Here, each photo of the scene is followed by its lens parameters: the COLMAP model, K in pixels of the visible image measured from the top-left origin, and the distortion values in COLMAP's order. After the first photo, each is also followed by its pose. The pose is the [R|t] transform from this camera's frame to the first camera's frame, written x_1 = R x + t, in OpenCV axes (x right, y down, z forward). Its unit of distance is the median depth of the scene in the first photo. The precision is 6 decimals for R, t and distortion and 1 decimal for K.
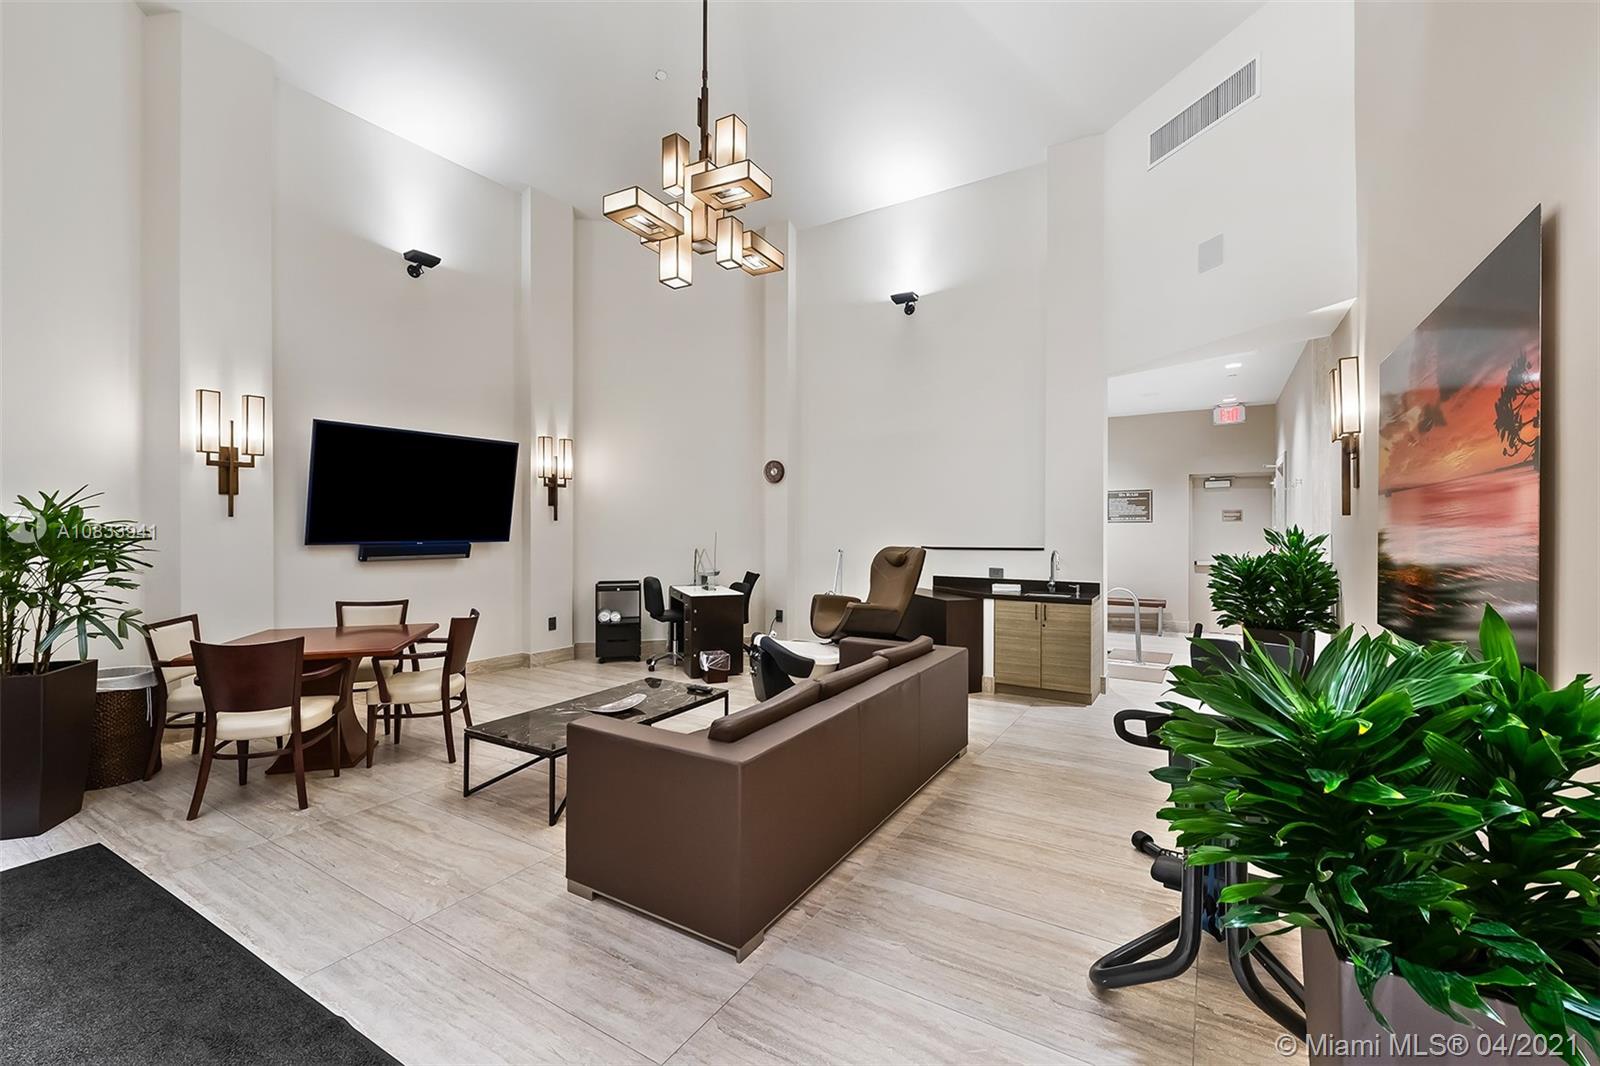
lens RADIAL K [[673.7, 0, 795.9], [0, 673.7, 523.6], [0, 0, 1]] dist [0.003351, 0.000090]
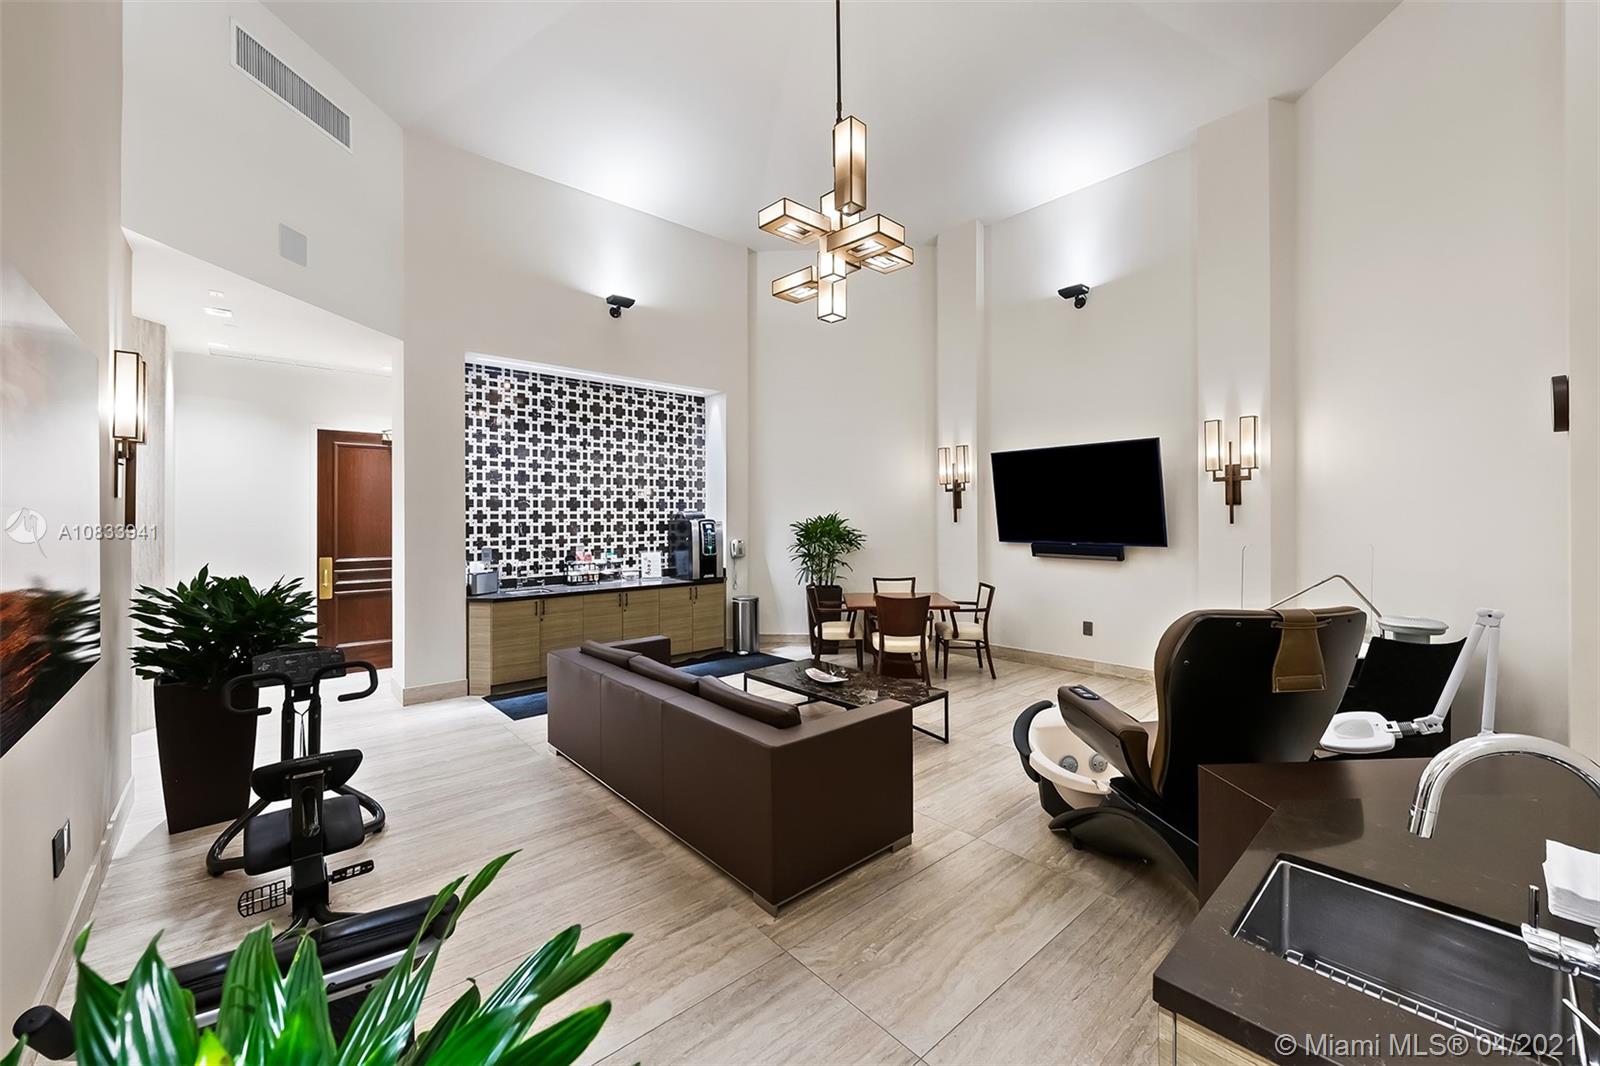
lens RADIAL K [[623.9, 0, 800.6], [0, 623.9, 531.8], [0, 0, 1]] dist [-0.019706, 0.000004]
pose [[-0.287450, -0.000255, -0.957796, 0.894889], [-0.009945, 0.999947, 0.002718, 0.016075], [0.957744, 0.010307, -0.287438, 1.399507]]
